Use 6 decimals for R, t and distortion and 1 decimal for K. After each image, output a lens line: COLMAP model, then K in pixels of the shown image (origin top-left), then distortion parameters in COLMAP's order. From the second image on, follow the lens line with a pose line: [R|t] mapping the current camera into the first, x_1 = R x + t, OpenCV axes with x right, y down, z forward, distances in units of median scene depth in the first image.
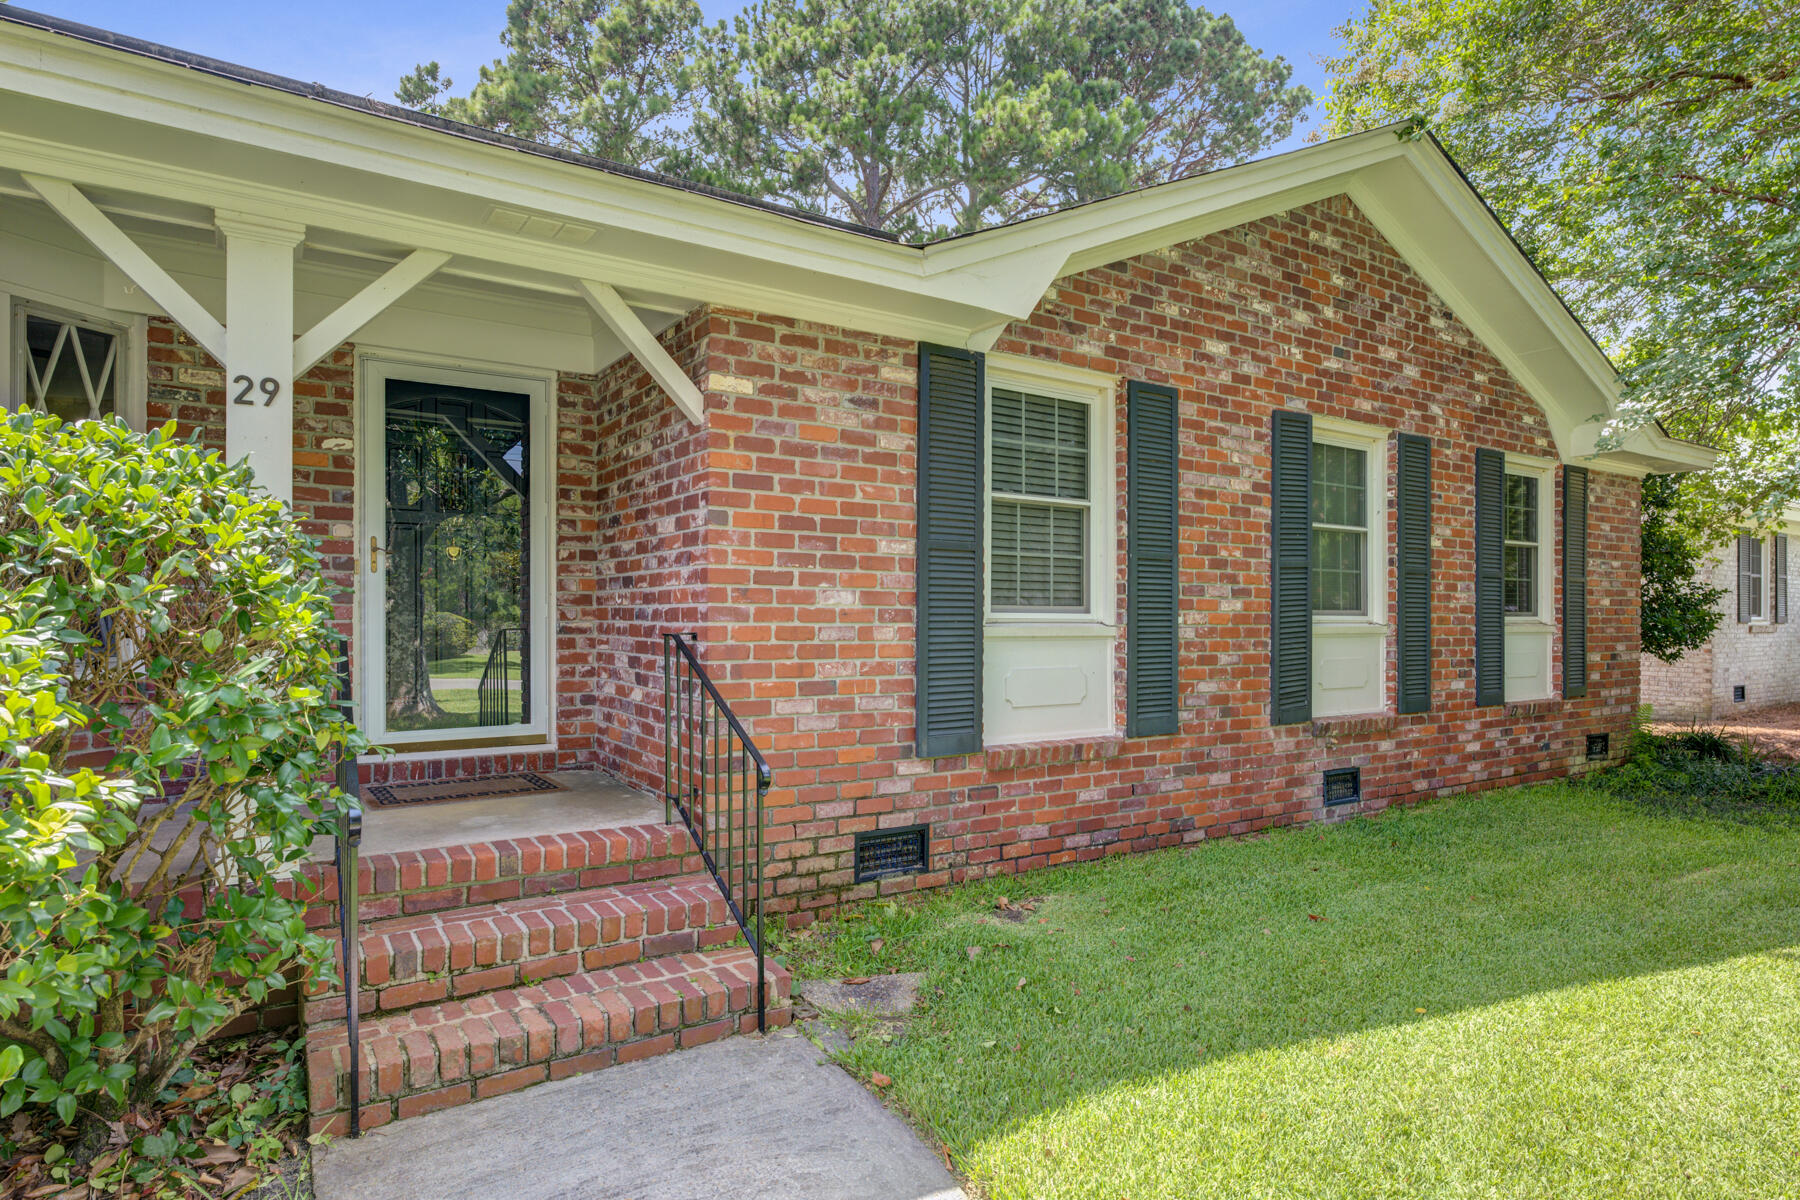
lens RADIAL K [[1006.5, 0, 904.8], [0, 1006.5, 621.6], [0, 0, 1]] dist [-0.013151, -0.000169]
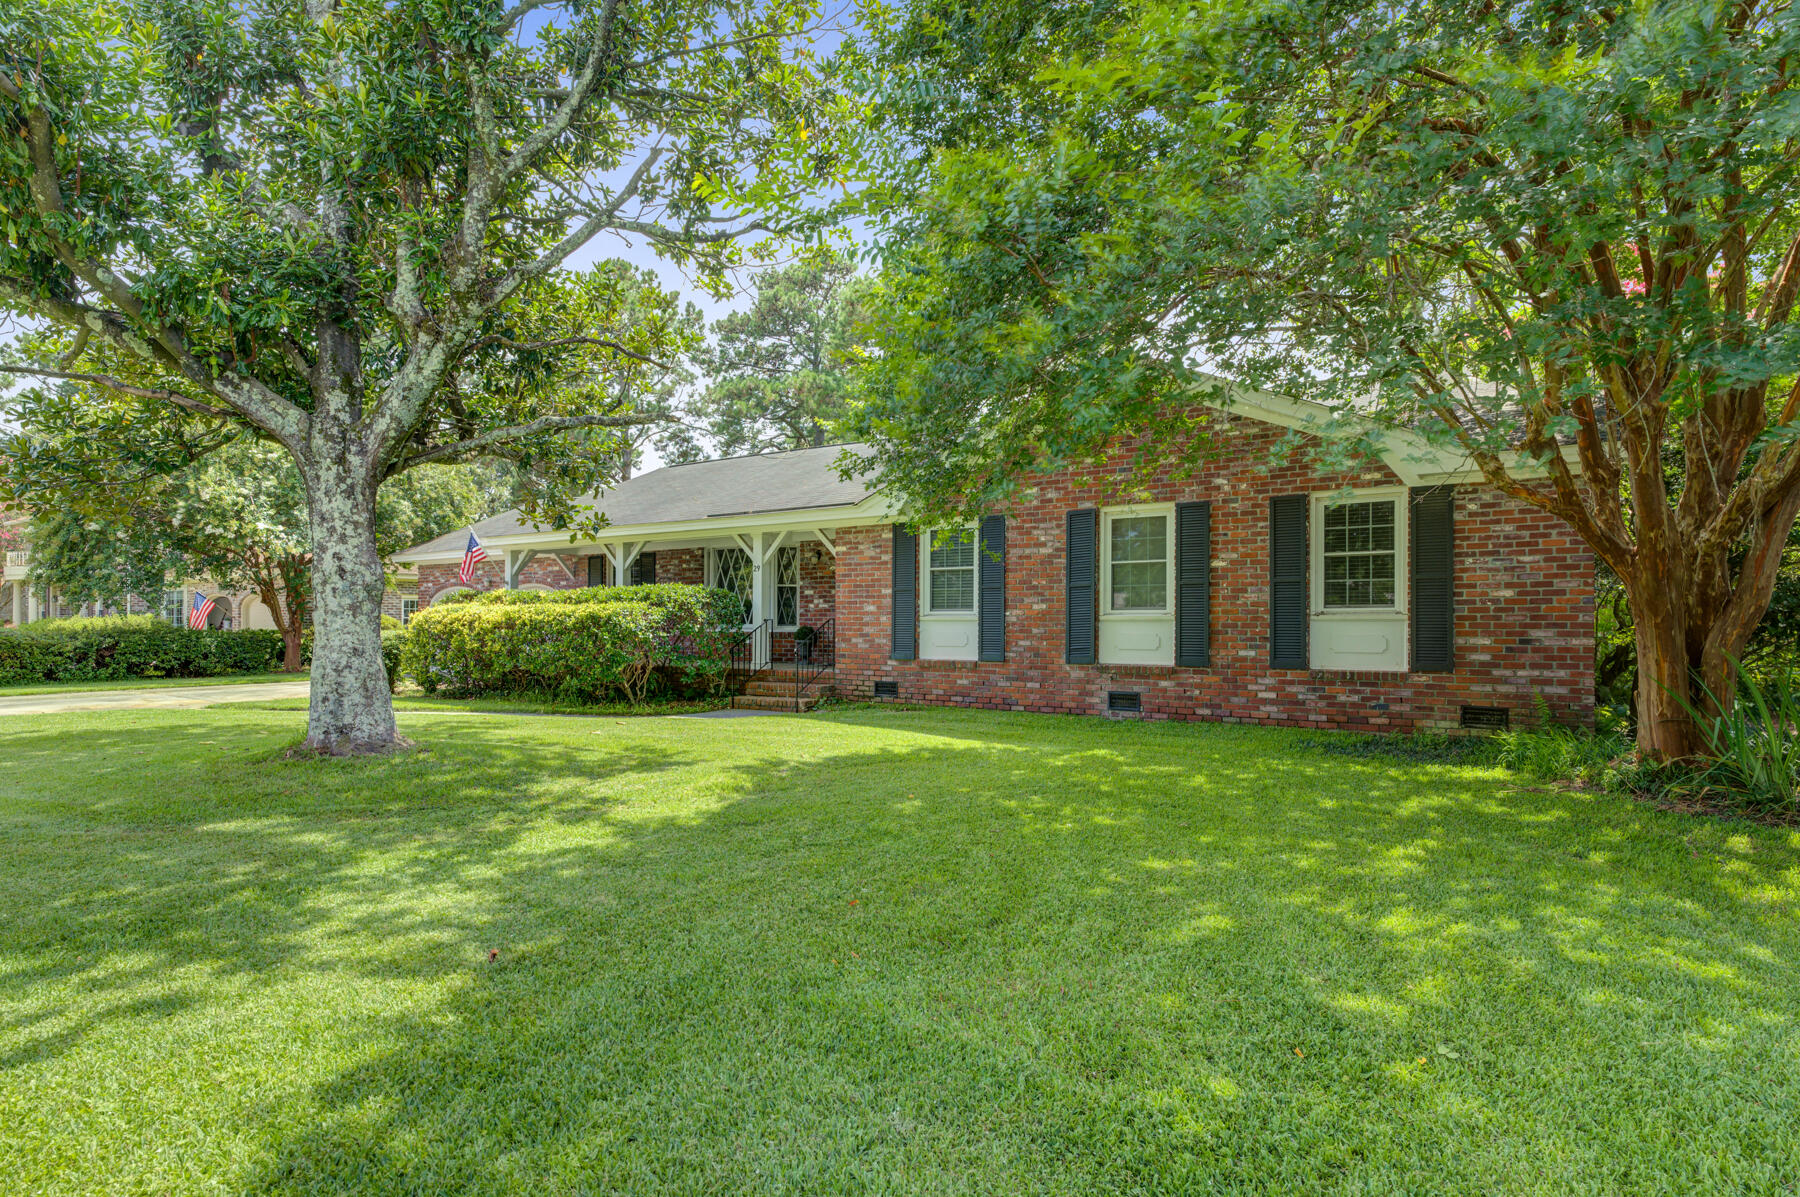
lens RADIAL K [[943.0, 0, 874.5], [0, 943.0, 623.3], [0, 0, 1]] dist [-0.002142, -0.000167]
pose [[0.376269, -0.007656, -0.926479, 2.059102], [-0.005236, 0.999932, -0.010390, 0.043272], [0.926496, 0.008760, 0.376204, -0.101217]]
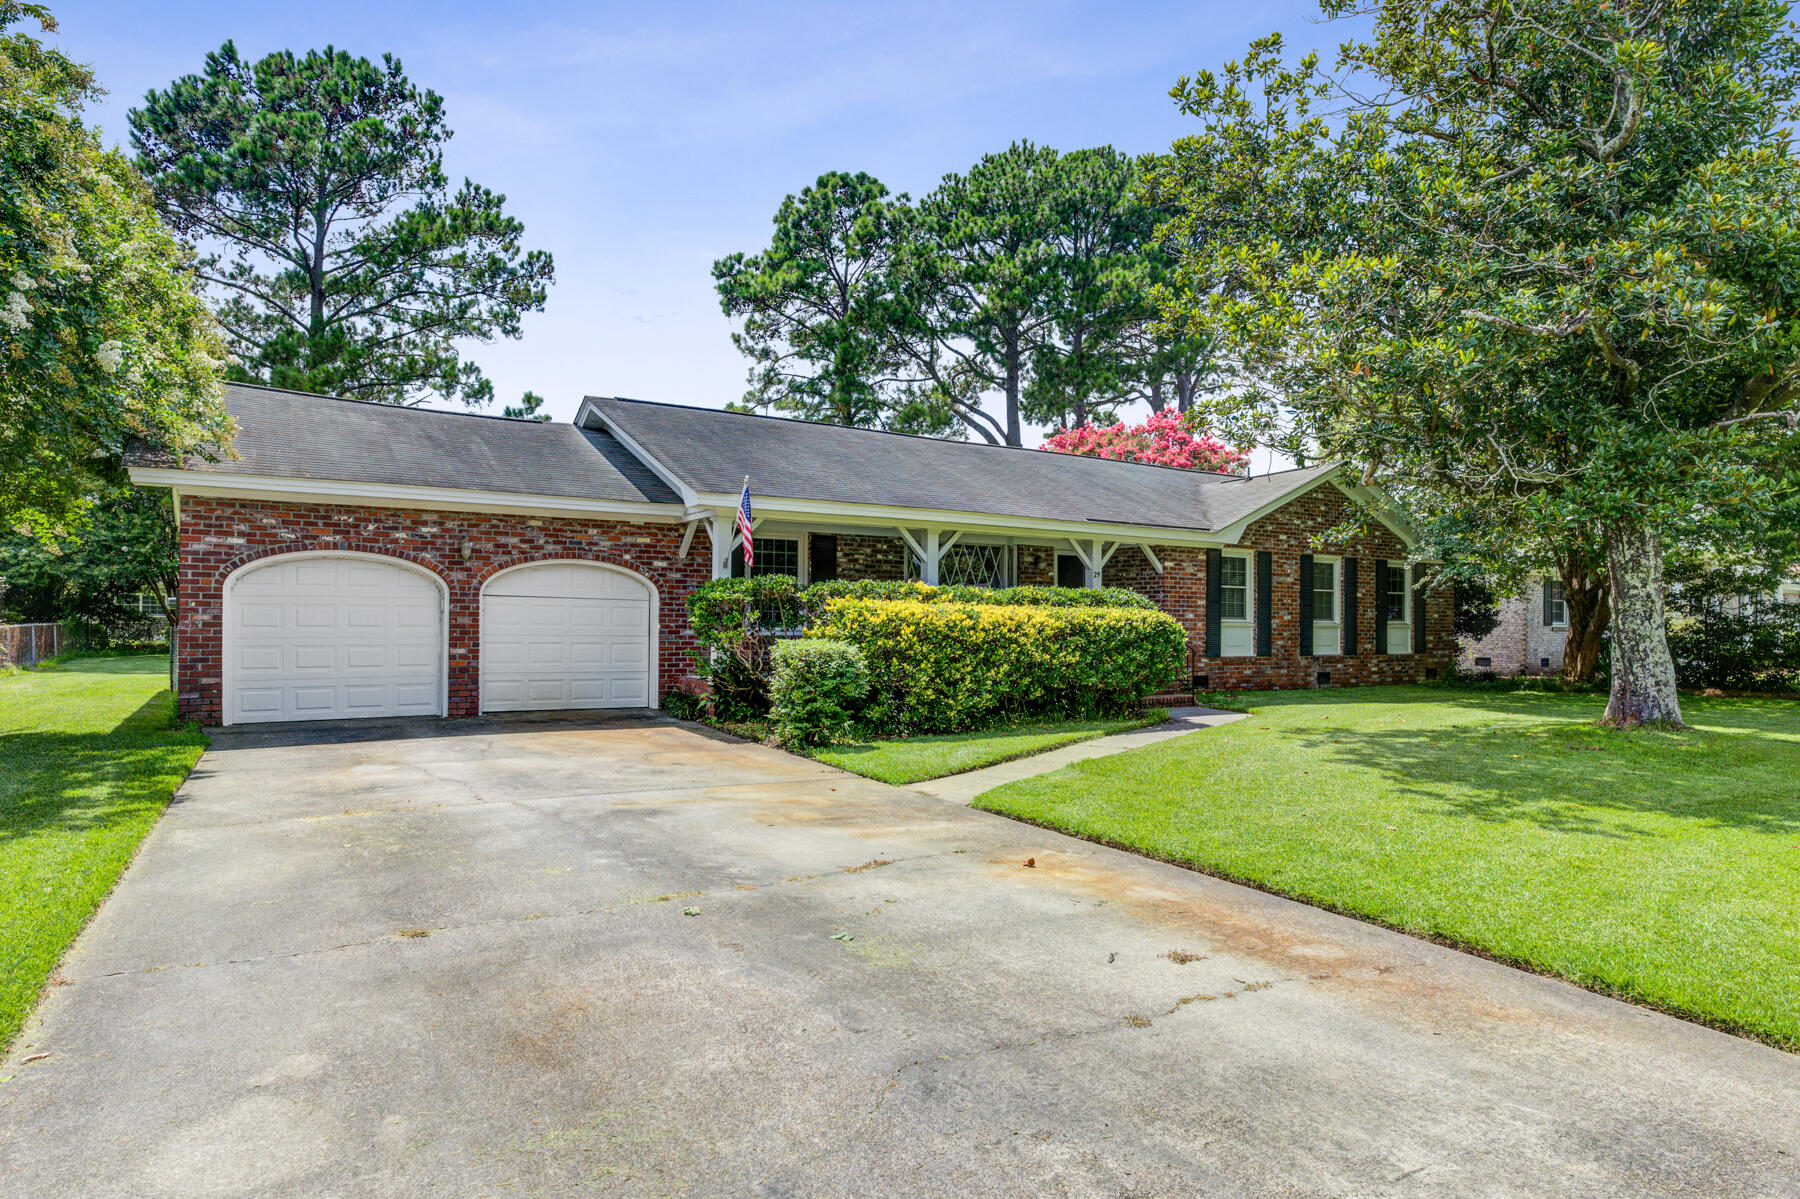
lens RADIAL K [[1026.7, 0, 901.8], [0, 1026.7, 627.1], [0, 0, 1]] dist [-0.022719, 0.000473]
pose [[0.999772, 0.002514, -0.021197, -0.818564], [-0.002538, 0.999996, -0.001089, 0.021391], [0.021194, 0.001143, 0.999775, -2.242436]]
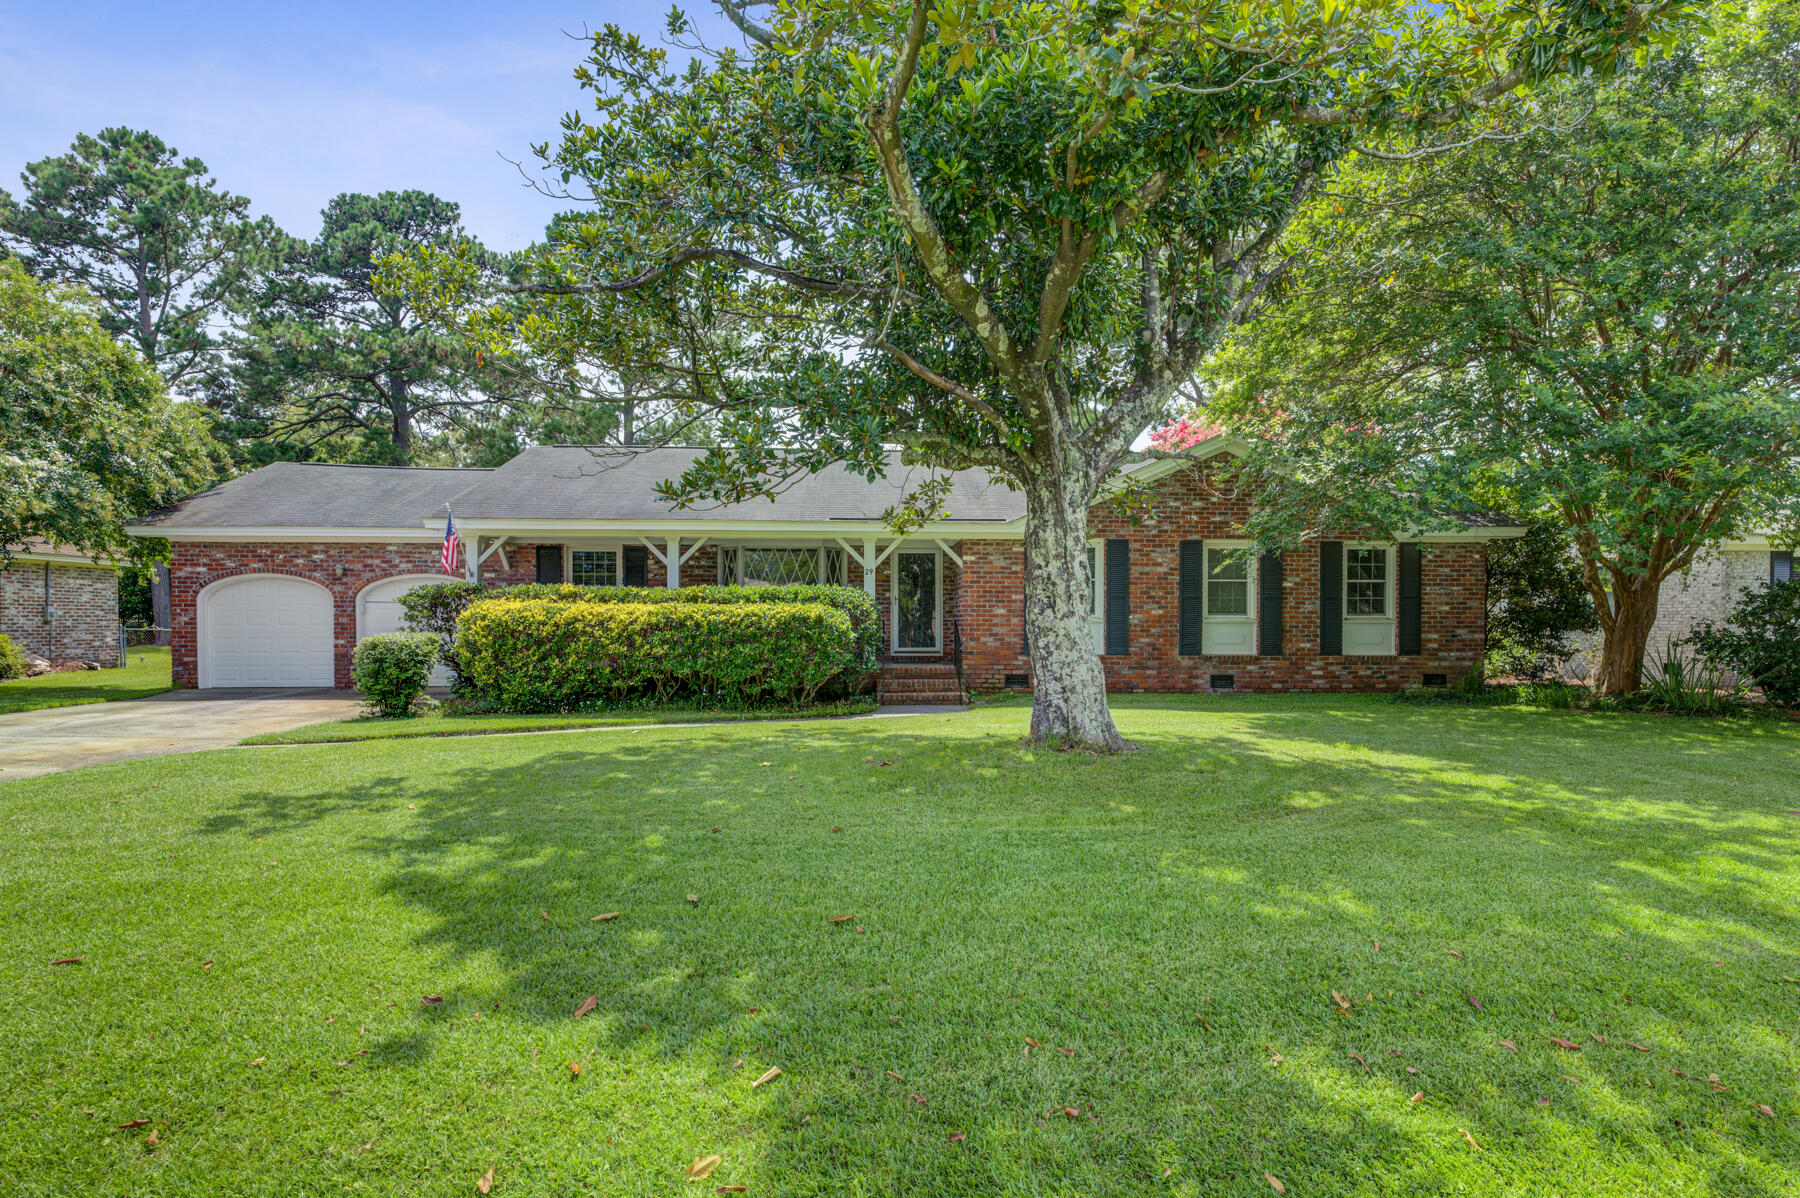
lens RADIAL K [[917.9, 0, 900.8], [0, 917.9, 637.4], [0, 0, 1]] dist [-0.004008, -0.000544]
pose [[0.856868, 0.005120, -0.515511, 1.029862], [-0.000722, 0.999962, 0.008732, 0.033848], [0.515536, -0.007110, 0.856839, -1.582747]]
